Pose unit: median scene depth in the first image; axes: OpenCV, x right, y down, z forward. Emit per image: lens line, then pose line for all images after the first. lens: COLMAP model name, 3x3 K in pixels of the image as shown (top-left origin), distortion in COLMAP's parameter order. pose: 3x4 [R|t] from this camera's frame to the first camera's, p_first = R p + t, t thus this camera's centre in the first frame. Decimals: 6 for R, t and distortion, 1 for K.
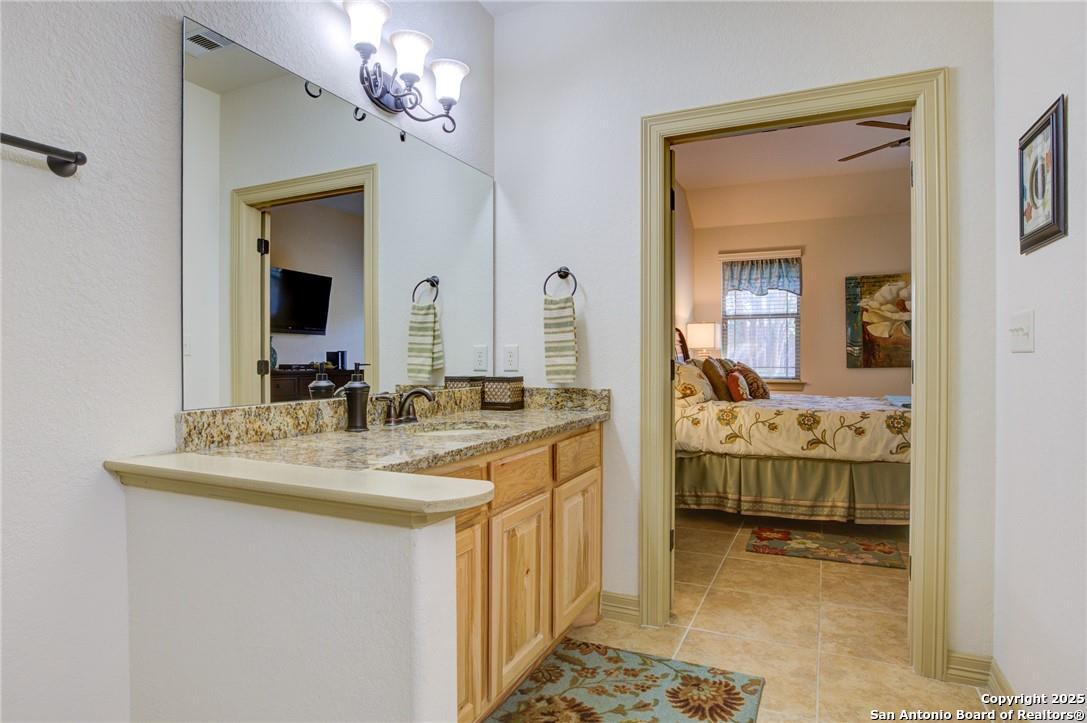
lens RADIAL K [[608.6, 0, 535.0], [0, 608.6, 359.4], [0, 0, 1]] dist [-0.033511, 0.017537]
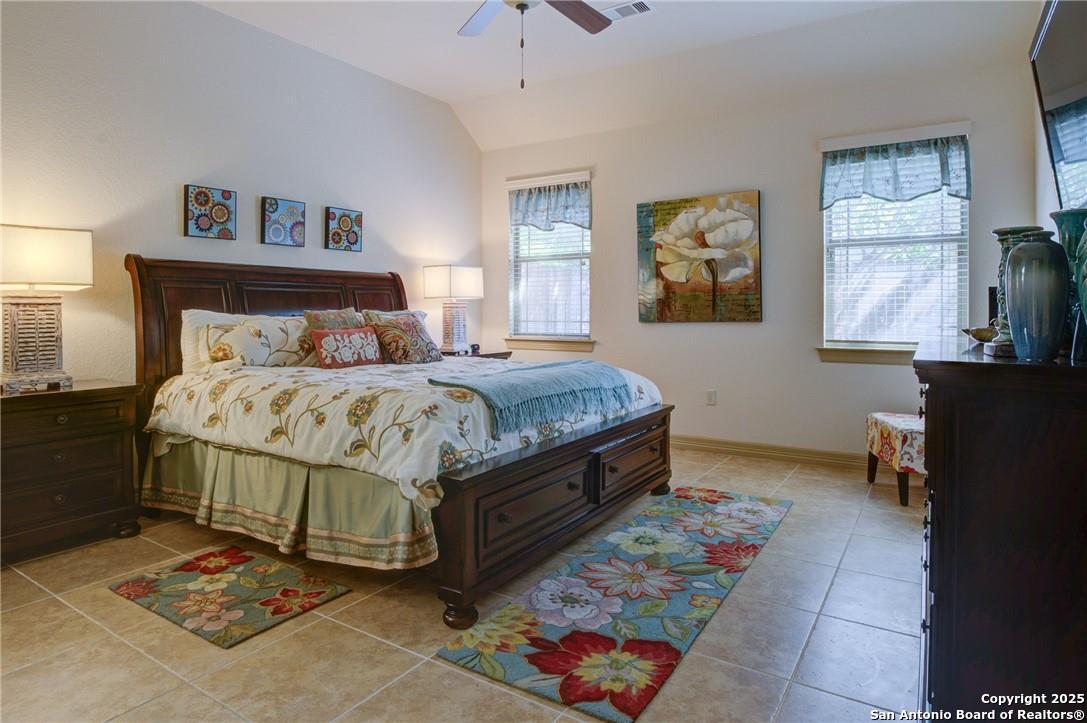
lens RADIAL K [[608.6, 0, 527.1], [0, 608.6, 324.2], [0, 0, 1]] dist [-0.033511, 0.017537]
pose [[0.988376, 0.003342, -0.151989, 0.503535], [-0.000296, 0.999799, 0.020054, 0.000737], [0.152026, -0.019775, 0.988179, 0.219529]]
